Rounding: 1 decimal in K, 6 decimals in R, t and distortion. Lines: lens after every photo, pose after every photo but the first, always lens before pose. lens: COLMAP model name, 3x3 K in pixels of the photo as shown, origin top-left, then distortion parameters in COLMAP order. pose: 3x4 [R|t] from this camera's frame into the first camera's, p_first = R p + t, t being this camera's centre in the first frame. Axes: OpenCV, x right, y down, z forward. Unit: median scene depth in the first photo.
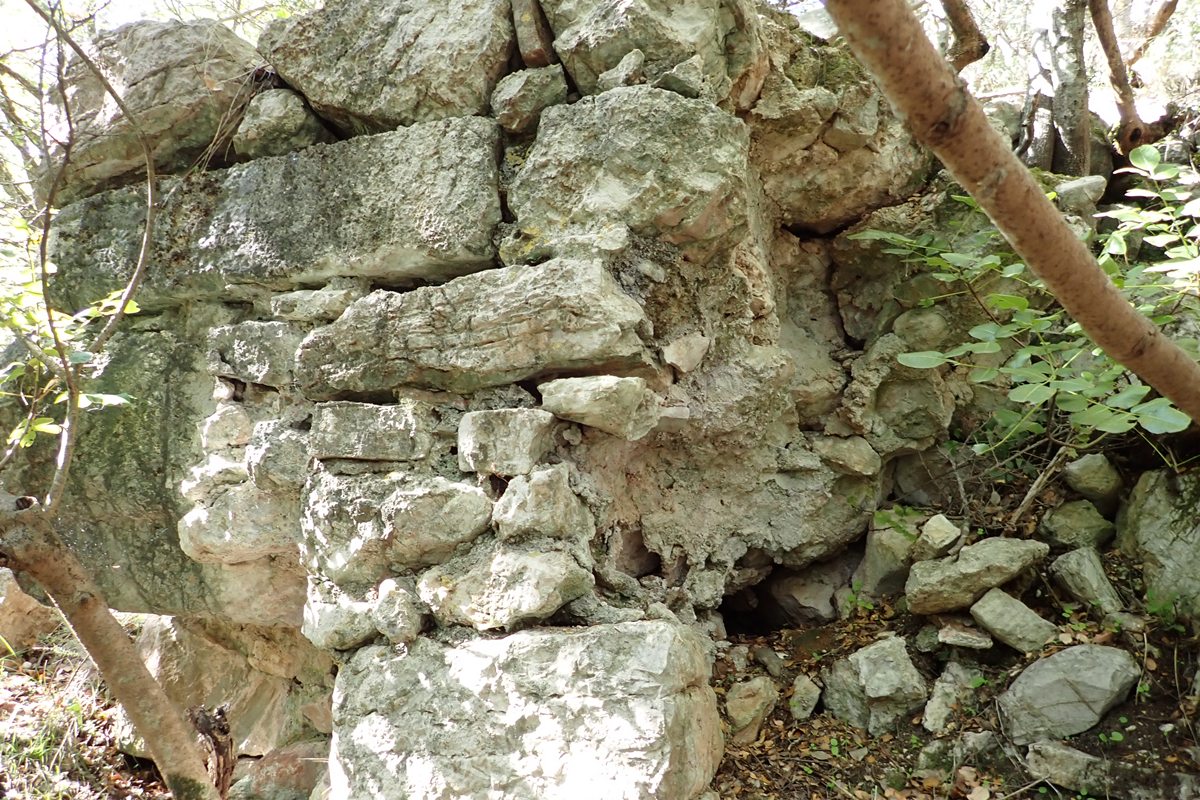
lens RADIAL K [[861.0, 0, 602.0], [0, 861.0, 402.9], [0, 0, 1]] dist [0.001431, -0.010389]
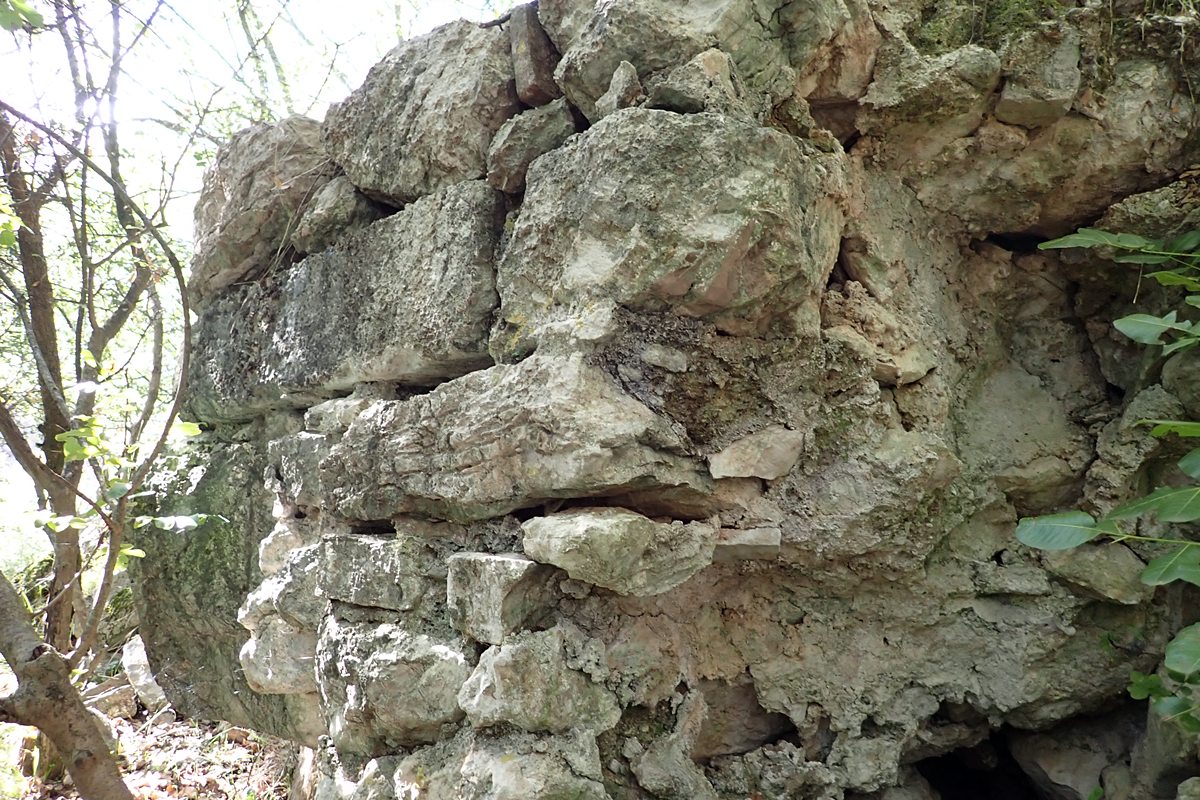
lens RADIAL K [[861.0, 0, 600.9], [0, 861.0, 379.1], [0, 0, 1]] dist [0.001431, -0.010389]
pose [[0.911069, -0.065273, -0.407054, 0.265060], [0.050386, 0.997614, -0.047197, -0.092447], [0.409163, 0.022490, 0.912184, 0.285481]]
